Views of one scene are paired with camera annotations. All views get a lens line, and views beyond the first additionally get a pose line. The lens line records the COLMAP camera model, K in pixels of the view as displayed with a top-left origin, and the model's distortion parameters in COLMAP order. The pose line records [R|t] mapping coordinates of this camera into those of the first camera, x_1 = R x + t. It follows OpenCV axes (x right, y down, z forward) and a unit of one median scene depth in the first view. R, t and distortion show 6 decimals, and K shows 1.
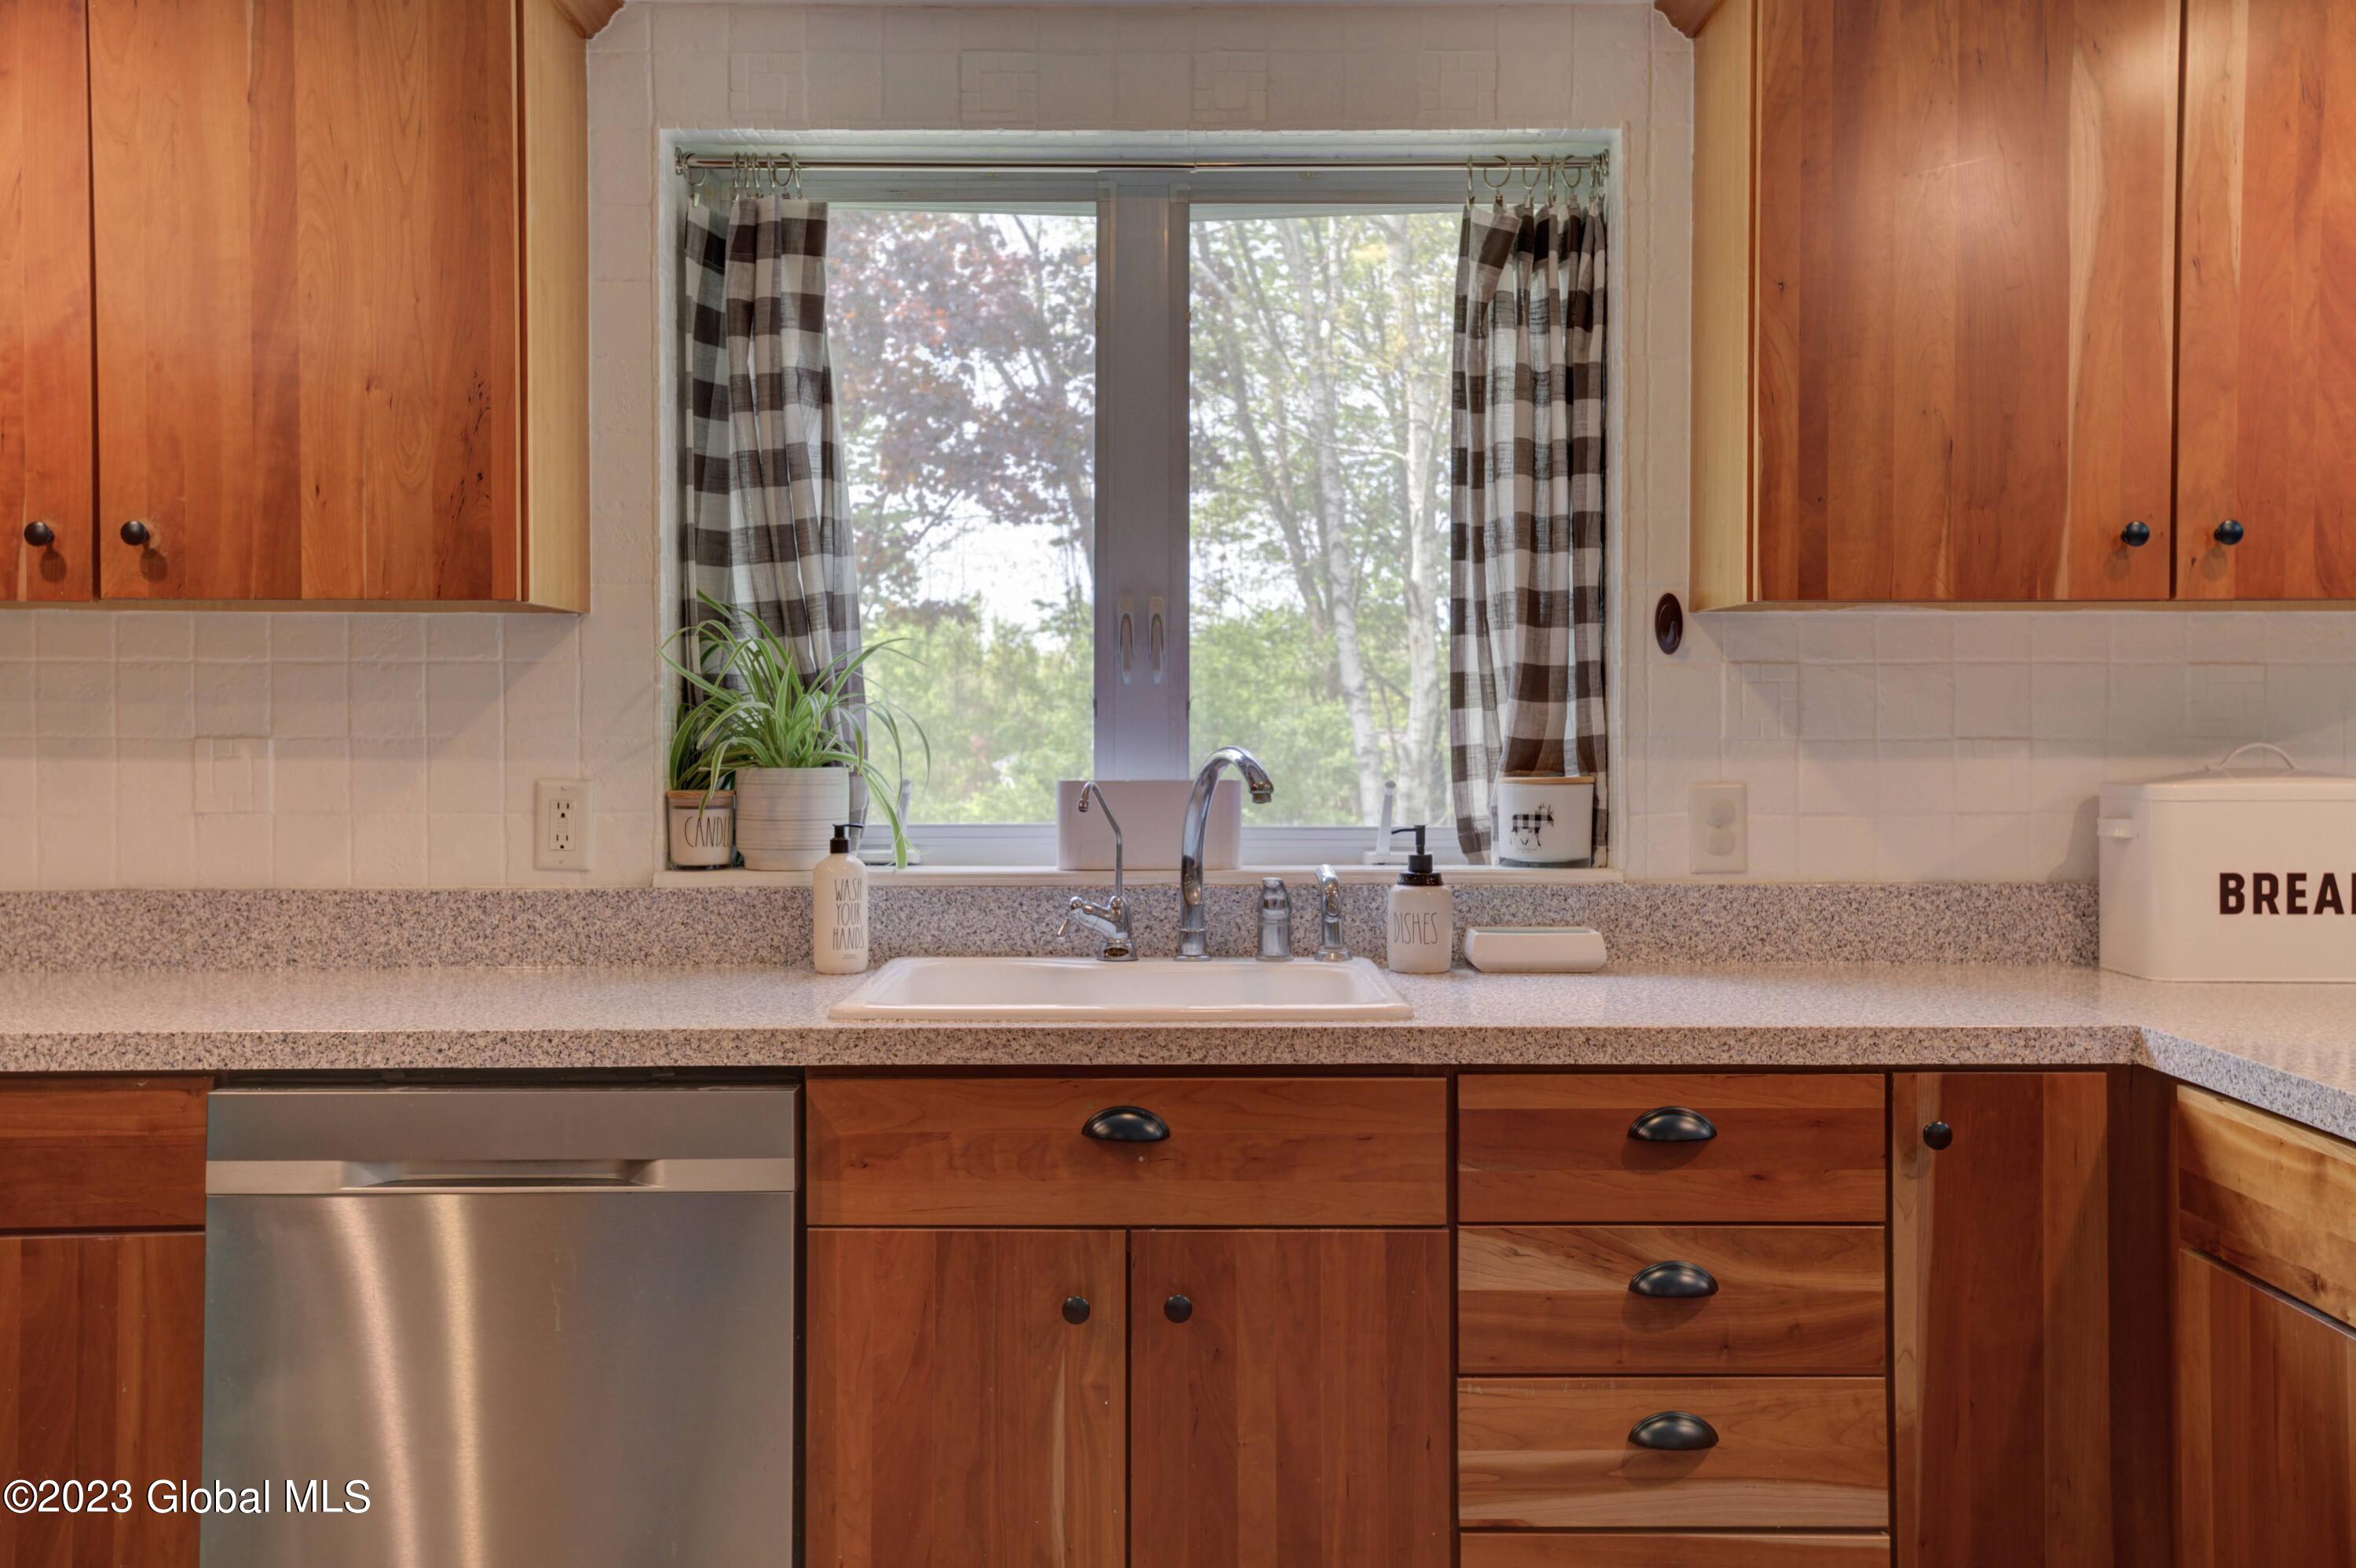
lens RADIAL K [[2202.0, 0, 1182.7], [0, 2202.0, 758.3], [0, 0, 1]] dist [0.054131, 0.000000]
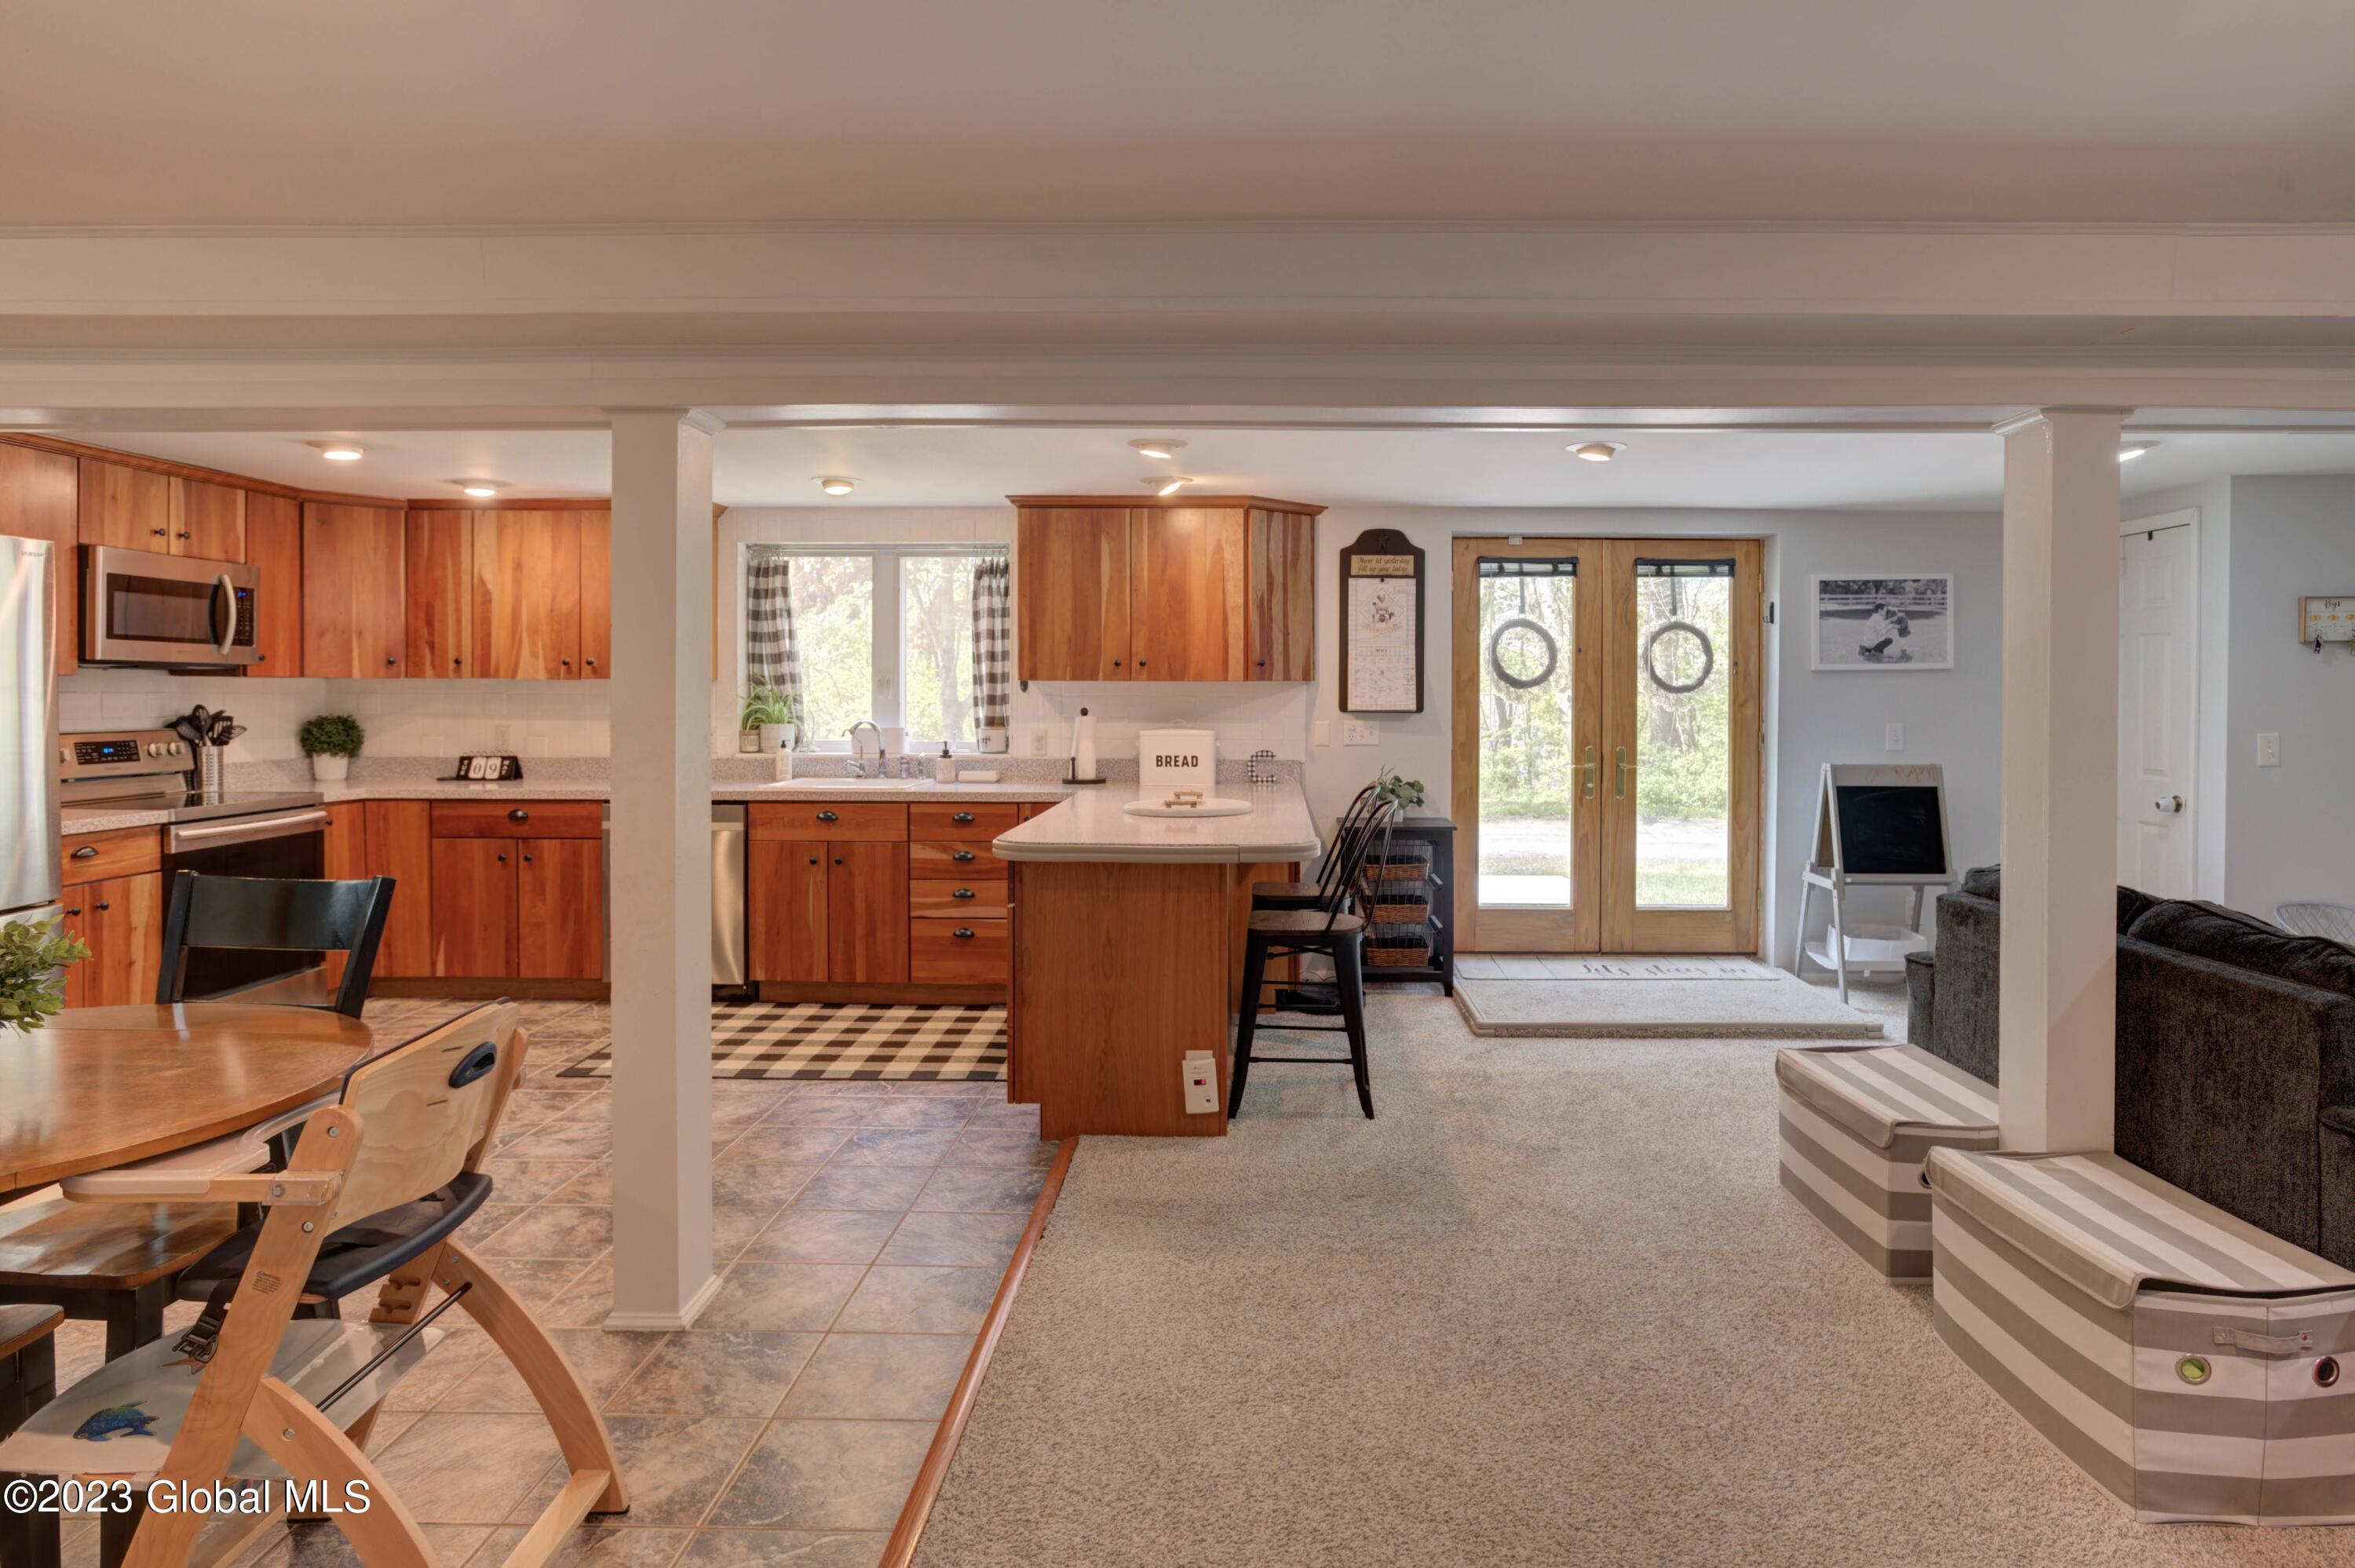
lens RADIAL K [[1301.4, 0, 1246.9], [0, 1301.4, 710.6], [0, 0, 1]] dist [-0.042676, 0.030085]
pose [[0.999896, 0.004408, -0.013756, 0.673399], [-0.004359, 0.999984, 0.003605, -0.030965], [0.013772, -0.003545, 0.999899, -1.169621]]
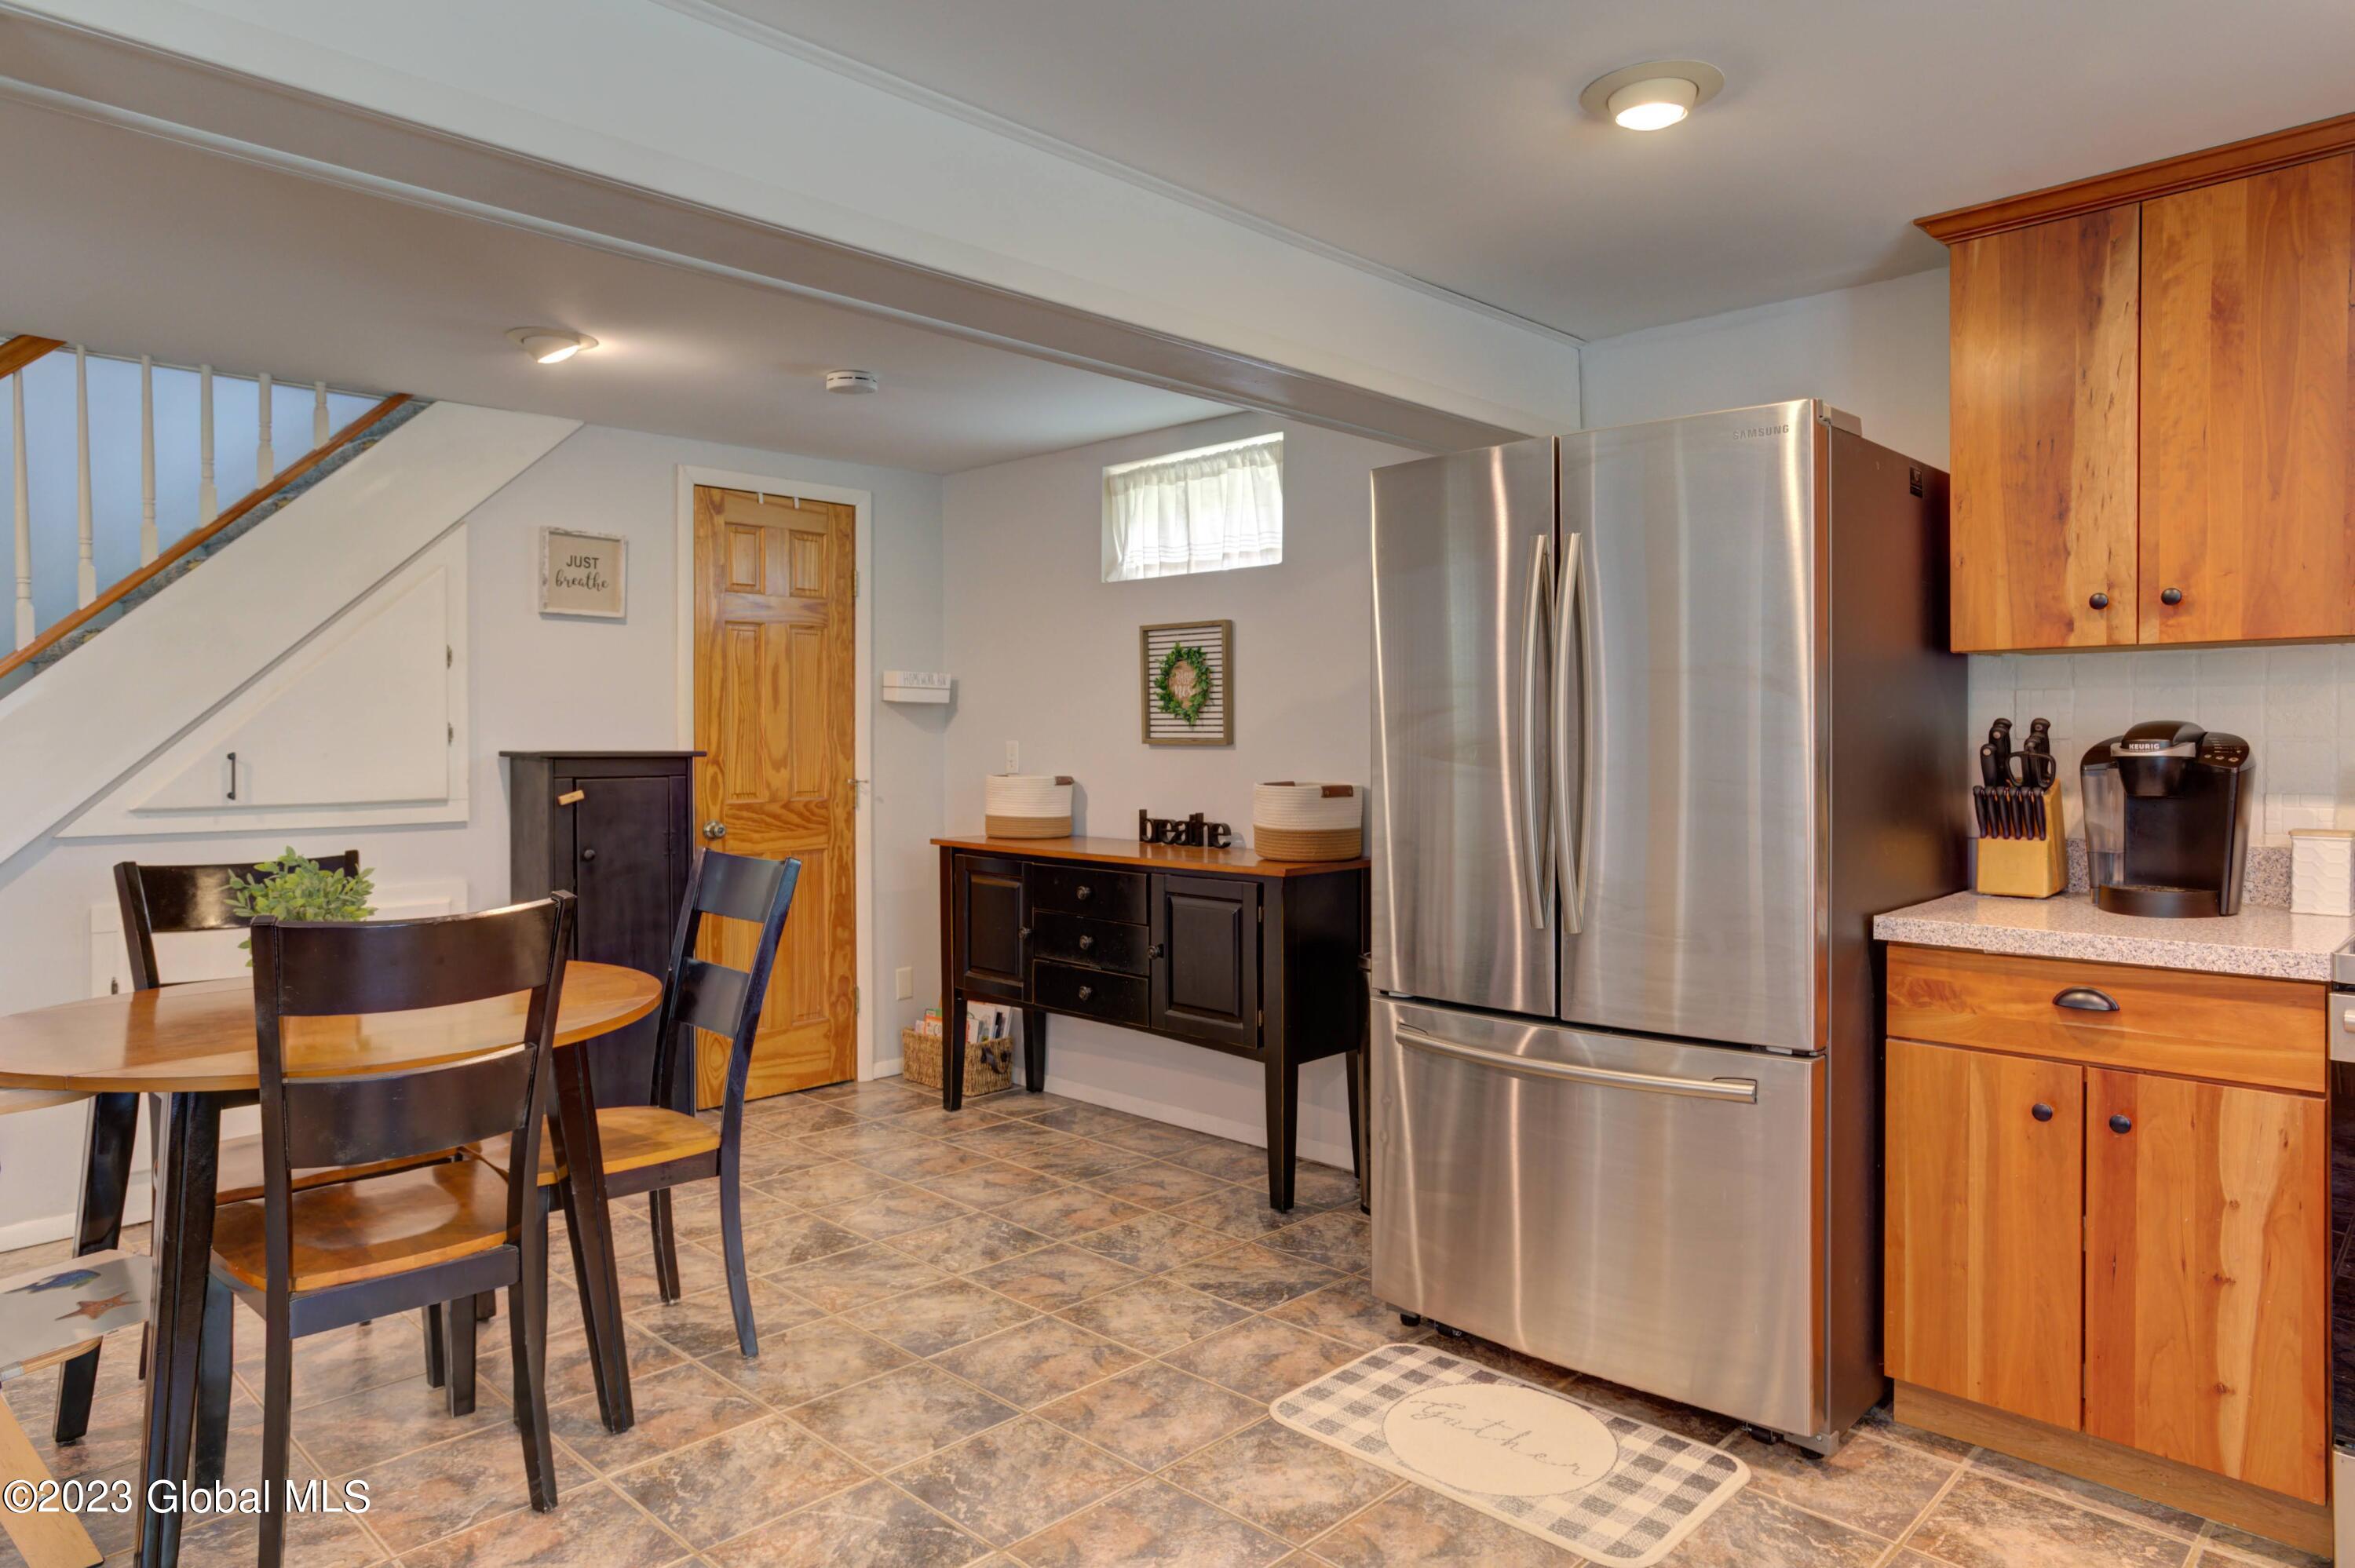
lens RADIAL K [[1462.1, 0, 1178.0], [0, 1462.1, 763.0], [0, 0, 1]] dist [-0.029278, 0.023633]
pose [[-0.705570, 0.011244, -0.708552, 0.225238], [-0.009793, 0.999624, 0.025615, -0.003495], [0.708573, 0.025012, -0.705194, 0.589573]]
